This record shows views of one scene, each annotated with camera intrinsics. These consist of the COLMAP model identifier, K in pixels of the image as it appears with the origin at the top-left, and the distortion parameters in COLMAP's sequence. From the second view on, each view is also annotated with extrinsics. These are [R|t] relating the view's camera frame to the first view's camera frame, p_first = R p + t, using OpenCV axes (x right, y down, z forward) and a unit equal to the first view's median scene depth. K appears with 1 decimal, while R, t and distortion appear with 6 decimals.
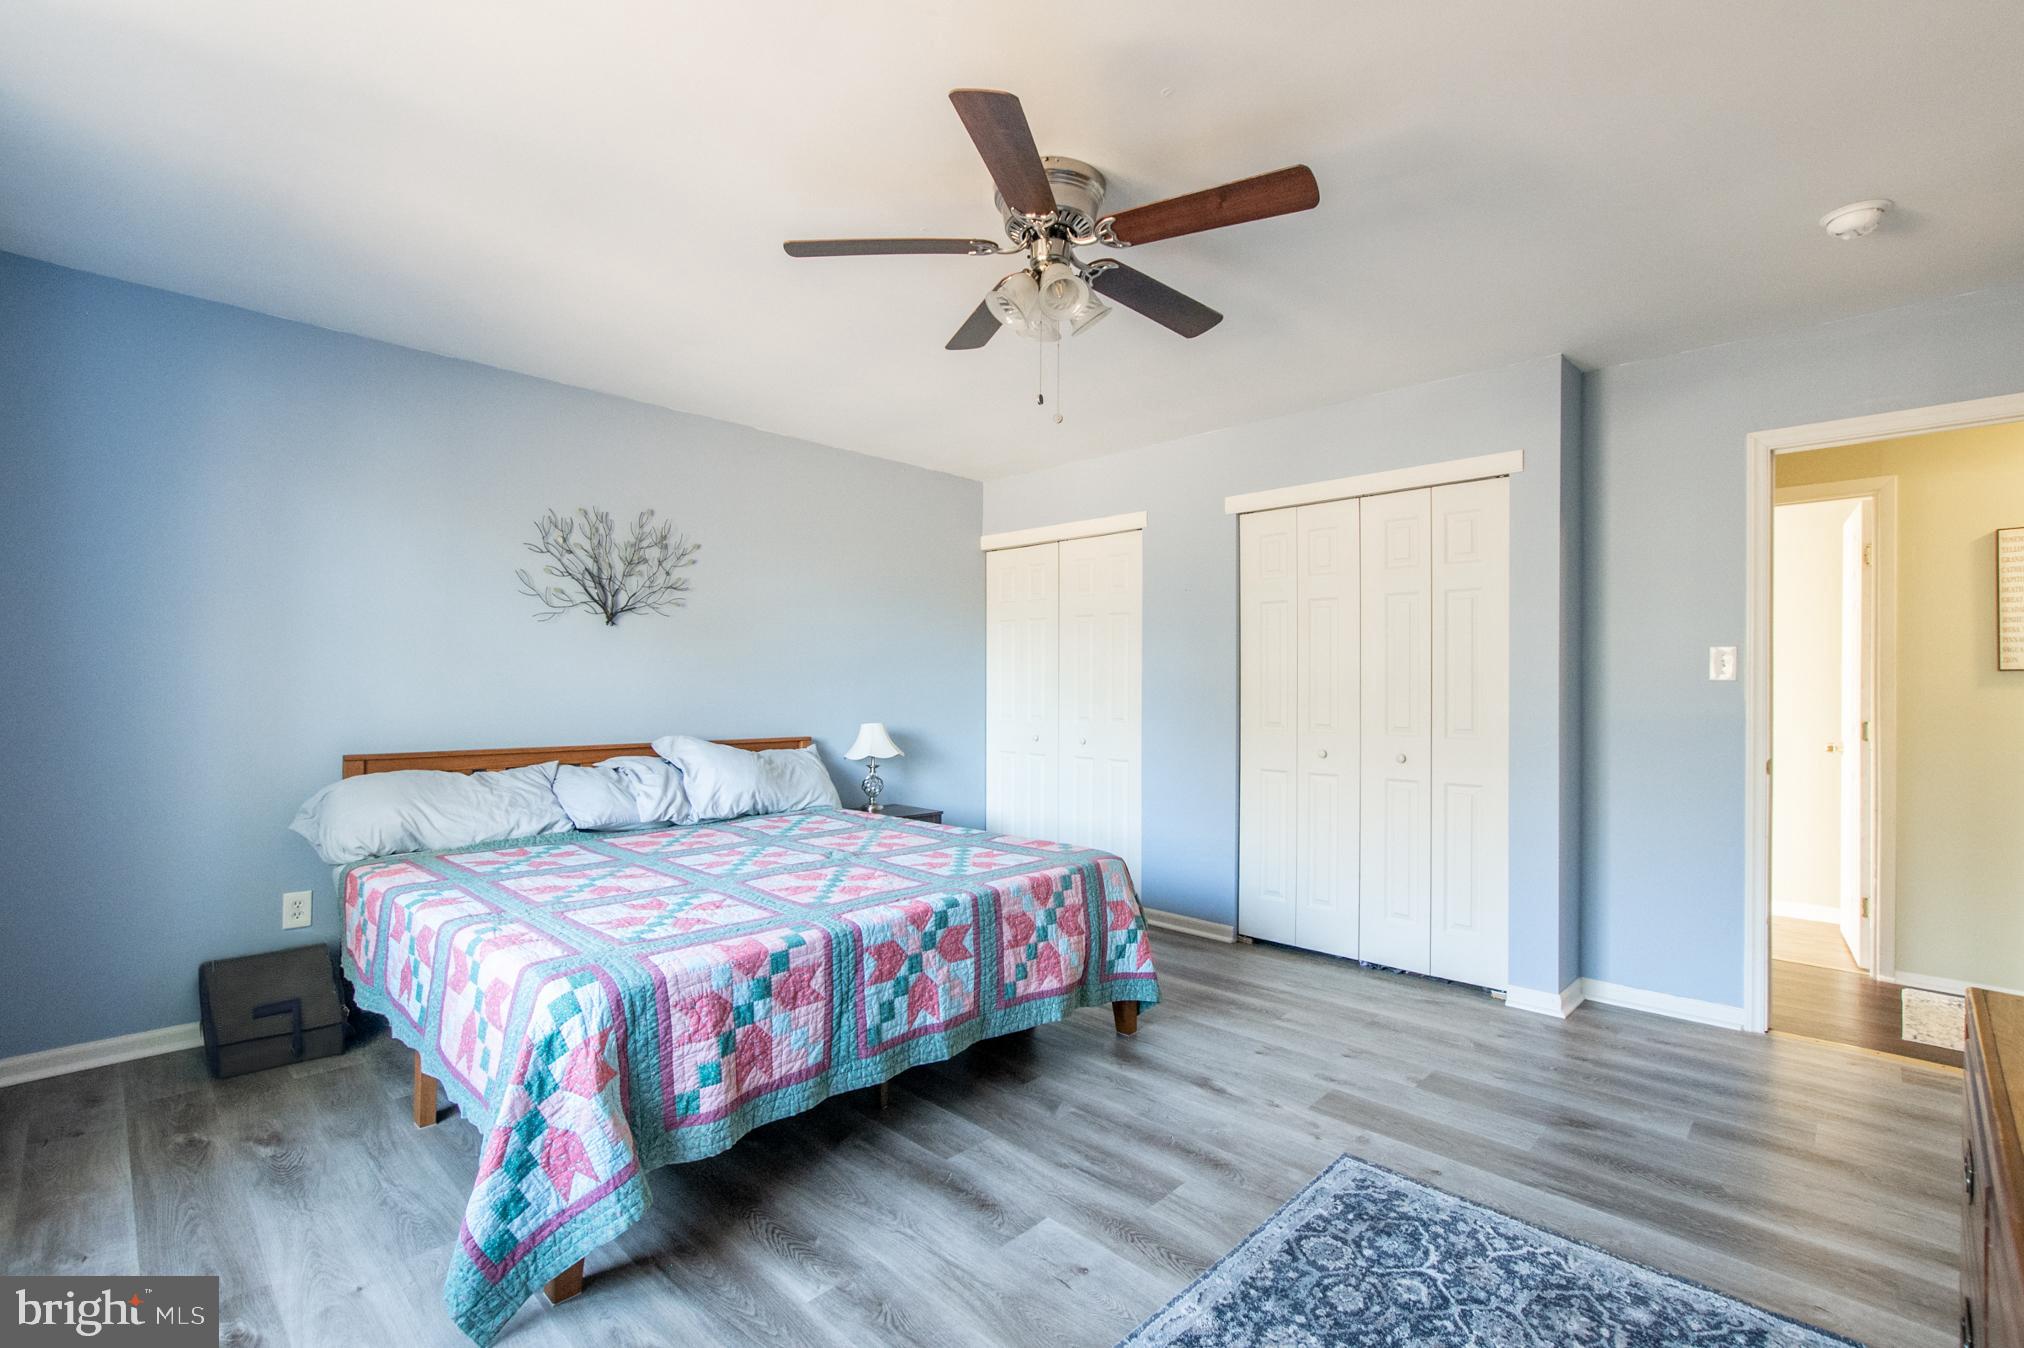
lens RADIAL K [[915.8, 0, 1011.6], [0, 915.8, 691.3], [0, 0, 1]] dist [-0.013314, 0.000917]
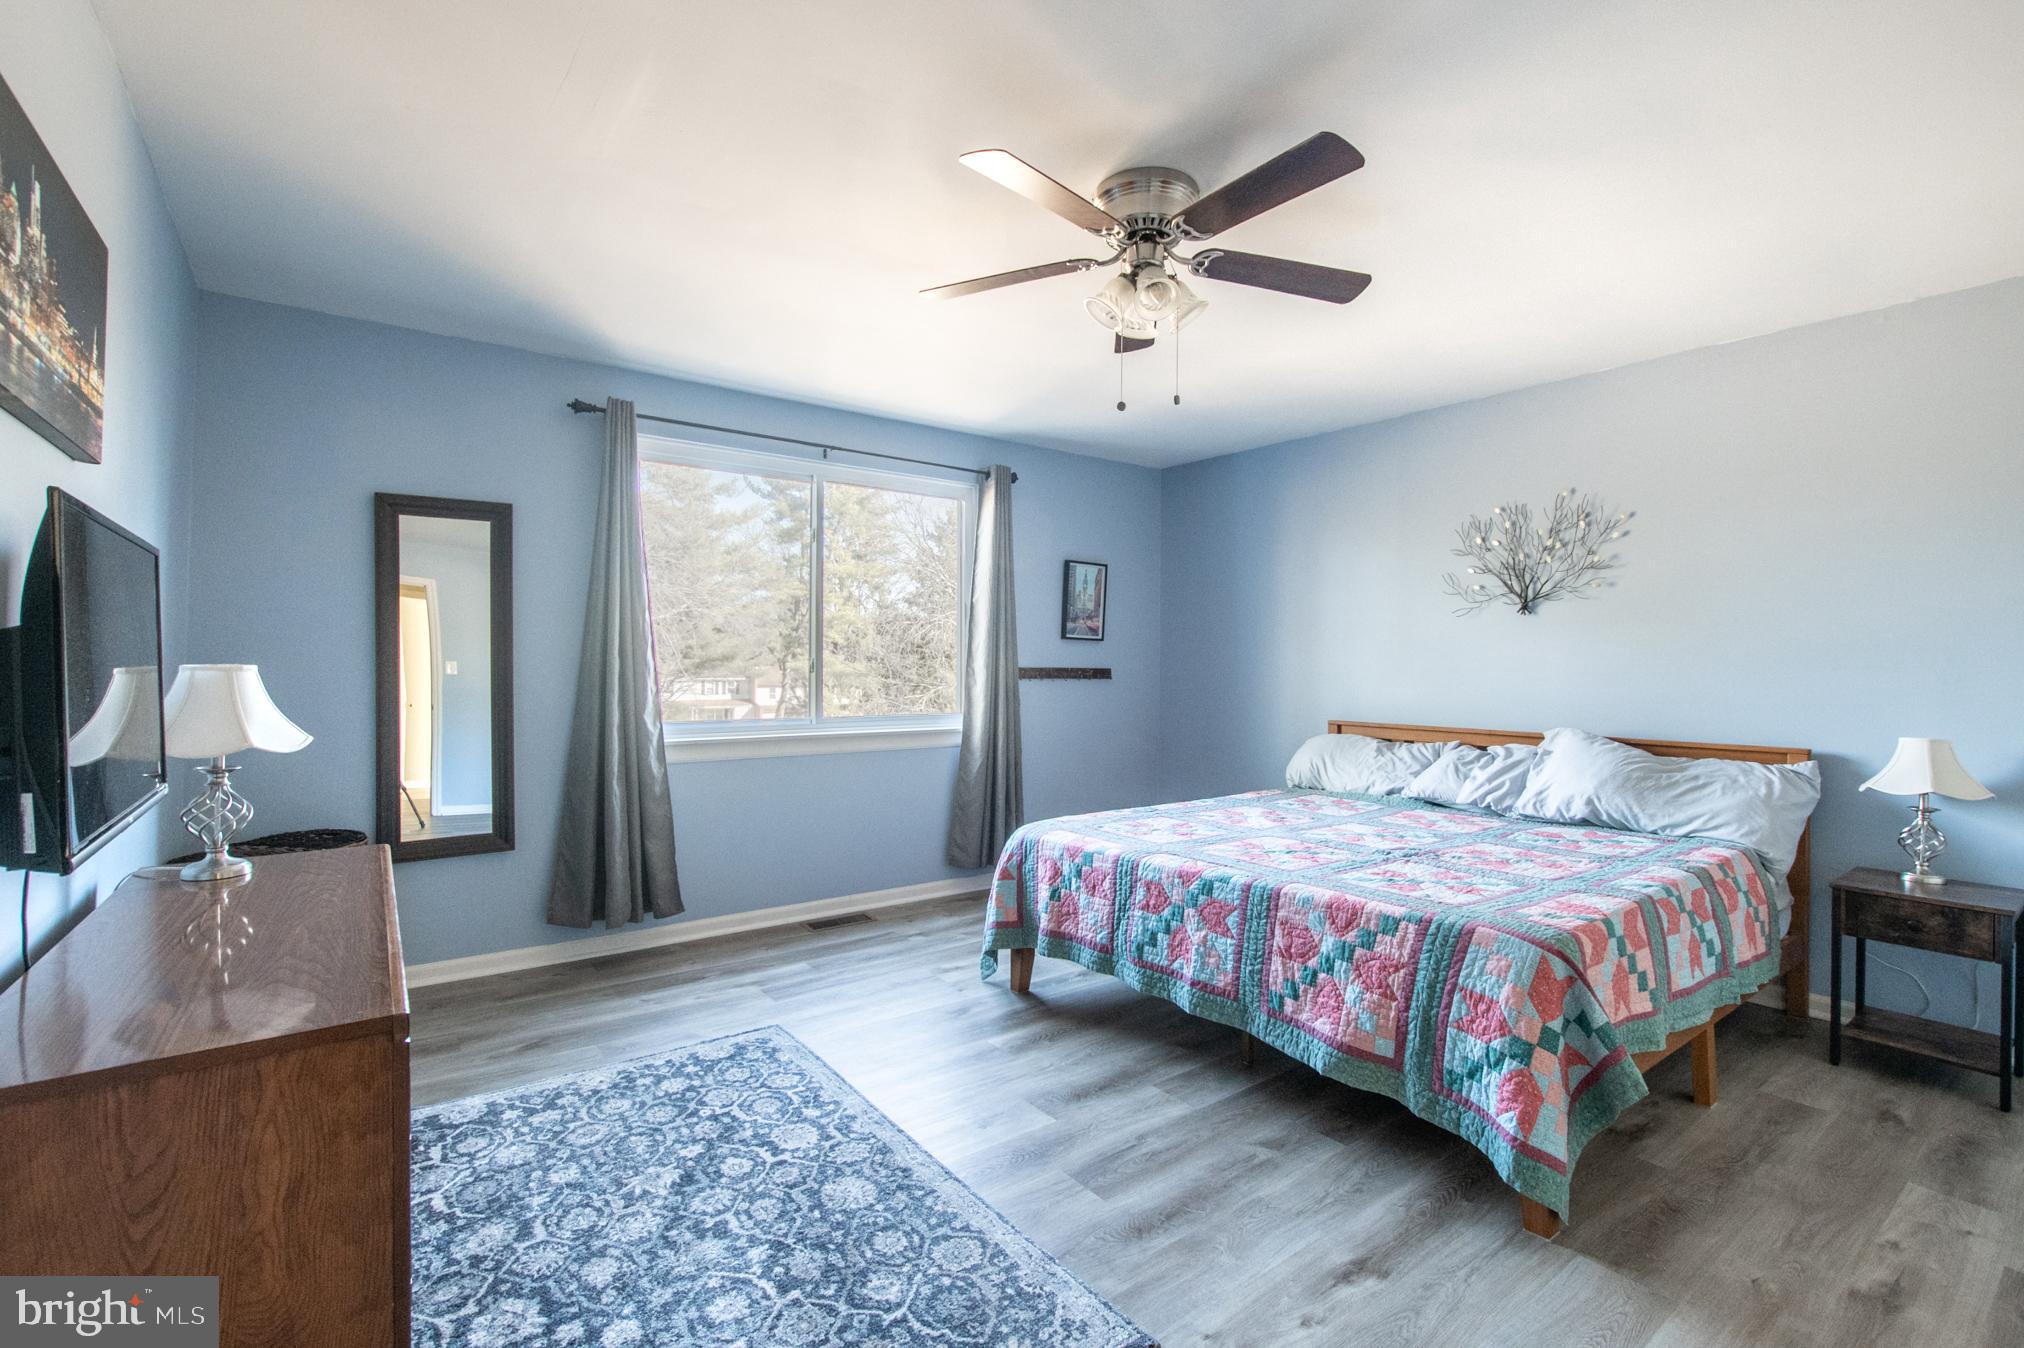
lens RADIAL K [[915.8, 0, 1017.7], [0, 915.8, 671.7], [0, 0, 1]] dist [-0.013314, 0.000917]
pose [[-0.175041, -0.005991, -0.984543, 1.007309], [-0.014374, 0.999890, -0.003529, 0.004424], [0.984456, 0.013535, -0.175108, 0.958464]]
